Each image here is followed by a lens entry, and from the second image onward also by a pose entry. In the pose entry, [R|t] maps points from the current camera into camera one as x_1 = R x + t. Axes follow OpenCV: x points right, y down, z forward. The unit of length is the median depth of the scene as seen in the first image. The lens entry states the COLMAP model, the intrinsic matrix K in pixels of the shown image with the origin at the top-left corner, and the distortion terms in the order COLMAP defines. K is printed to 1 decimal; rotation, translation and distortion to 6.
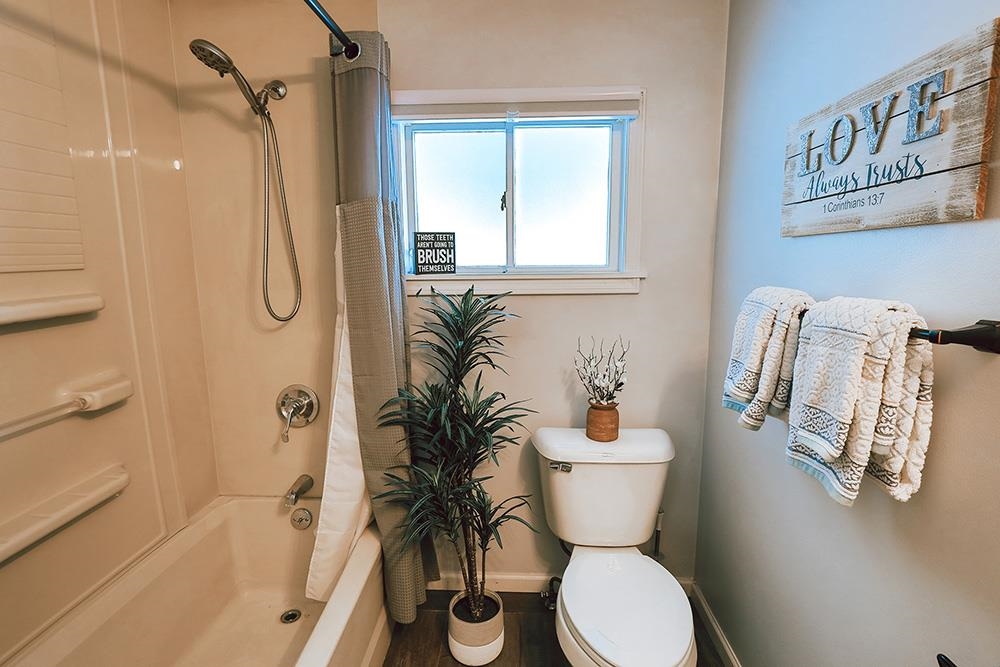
lens RADIAL K [[490.7, 0, 504.8], [0, 490.7, 333.3], [0, 0, 1]] dist [-0.001597, 0.001985]
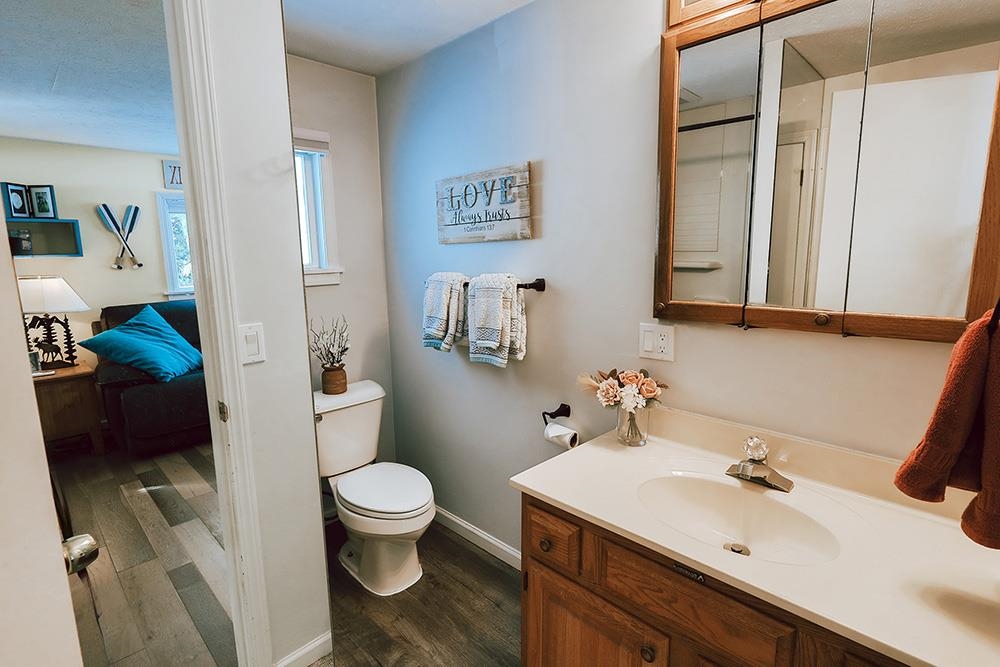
lens RADIAL K [[490.7, 0, 497.8], [0, 490.7, 333.2], [0, 0, 1]] dist [-0.001597, 0.001985]
pose [[0.689545, -0.126242, 0.713155, -0.801199], [0.127209, 0.990494, 0.052339, 0.073571], [-0.712983, 0.054629, 0.699050, -0.483243]]
